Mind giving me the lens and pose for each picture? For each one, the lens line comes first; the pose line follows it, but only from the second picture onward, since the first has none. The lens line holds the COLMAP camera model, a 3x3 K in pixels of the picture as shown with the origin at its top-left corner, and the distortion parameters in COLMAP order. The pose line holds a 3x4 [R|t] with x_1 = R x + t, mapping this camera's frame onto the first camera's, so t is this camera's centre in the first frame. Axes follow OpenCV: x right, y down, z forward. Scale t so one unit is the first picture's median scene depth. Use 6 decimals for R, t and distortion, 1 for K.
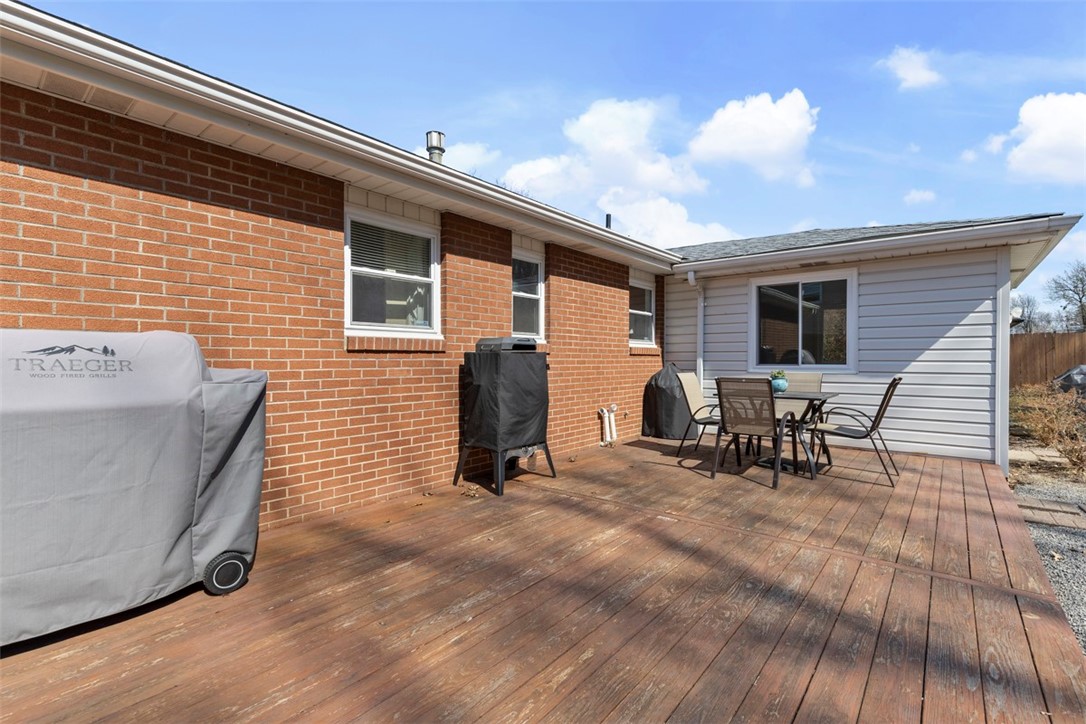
lens RADIAL K [[494.4, 0, 542.0], [0, 494.4, 364.6], [0, 0, 1]] dist [0.010562, -0.002539]
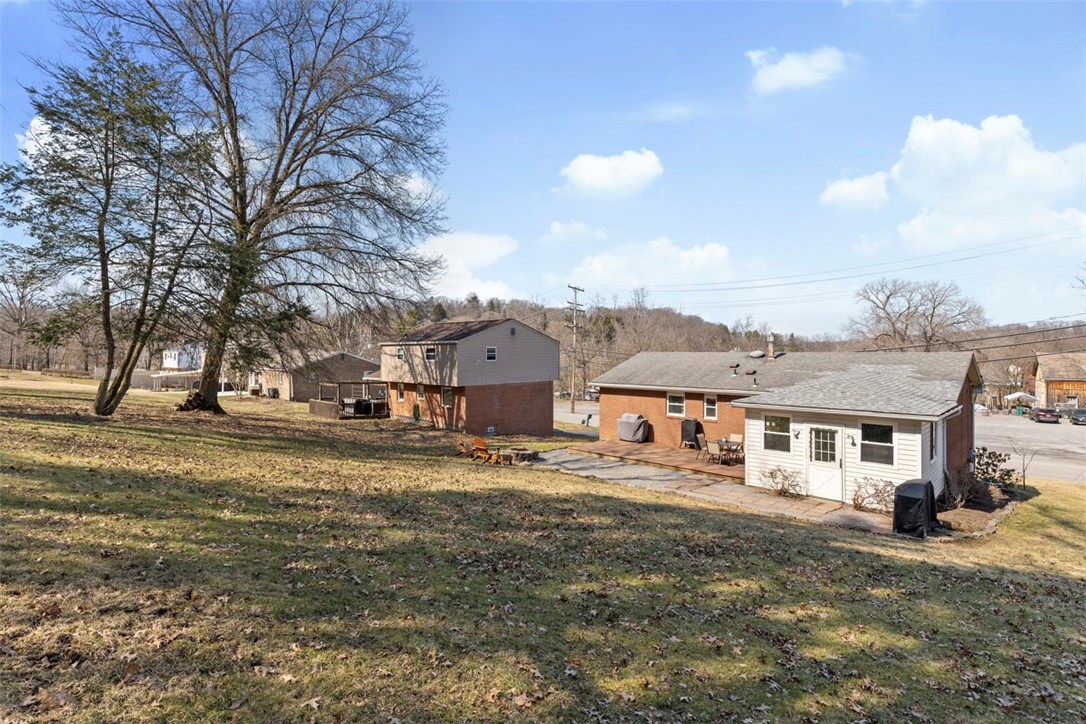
lens RADIAL K [[494.4, 0, 537.6], [0, 494.4, 360.9], [0, 0, 1]] dist [0.010562, -0.002539]
pose [[-0.087290, -0.009810, -0.996135, 4.444965], [-0.027161, 0.999603, -0.007464, -0.487812], [0.995813, 0.026405, -0.087522, -0.045800]]
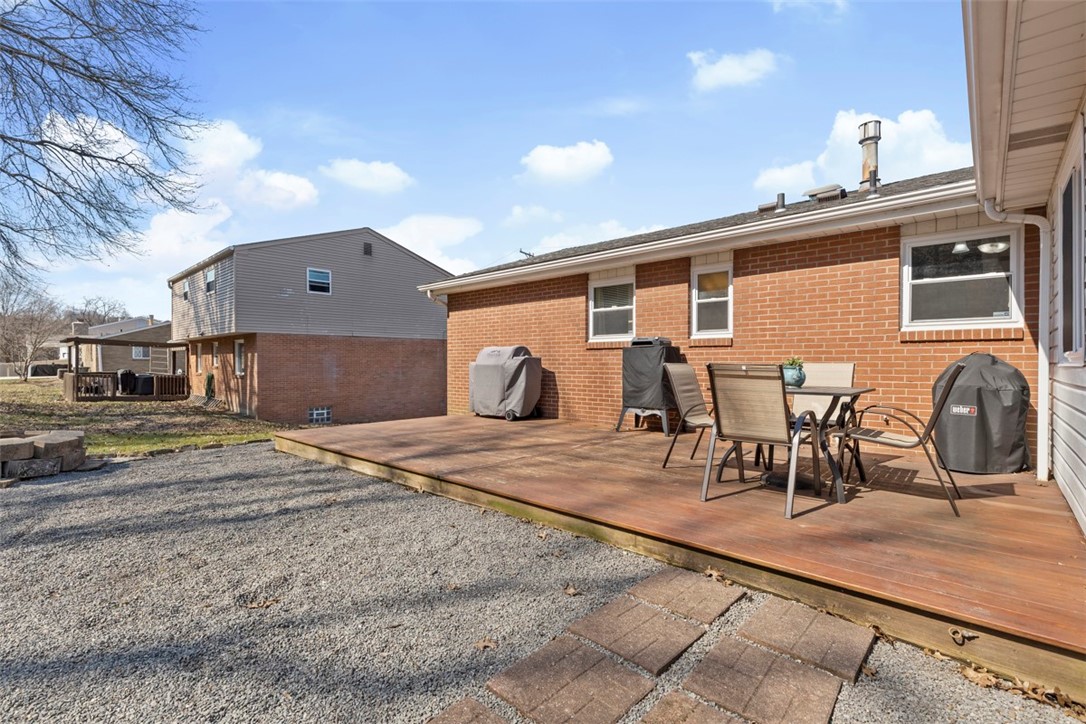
lens RADIAL K [[494.4, 0, 540.8], [0, 494.4, 368.6], [0, 0, 1]] dist [0.010562, -0.002539]
pose [[-0.058794, -0.001403, -0.998269, 1.373041], [-0.021981, 0.999758, -0.000111, 0.047749], [0.998028, 0.021936, -0.058810, 0.709565]]
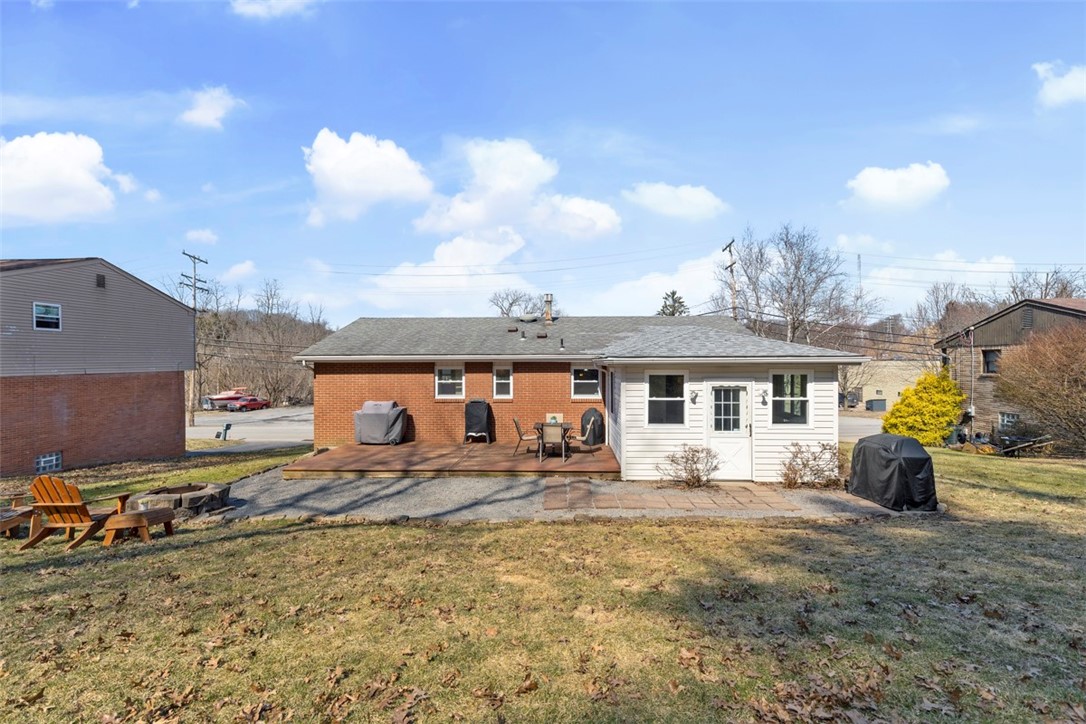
lens RADIAL K [[494.4, 0, 545.5], [0, 494.4, 361.8], [0, 0, 1]] dist [0.010562, -0.002539]
pose [[0.591190, -0.016796, -0.806358, 2.636642], [-0.002977, 0.999731, -0.023006, -0.207855], [0.806527, 0.016002, 0.590980, -0.522687]]
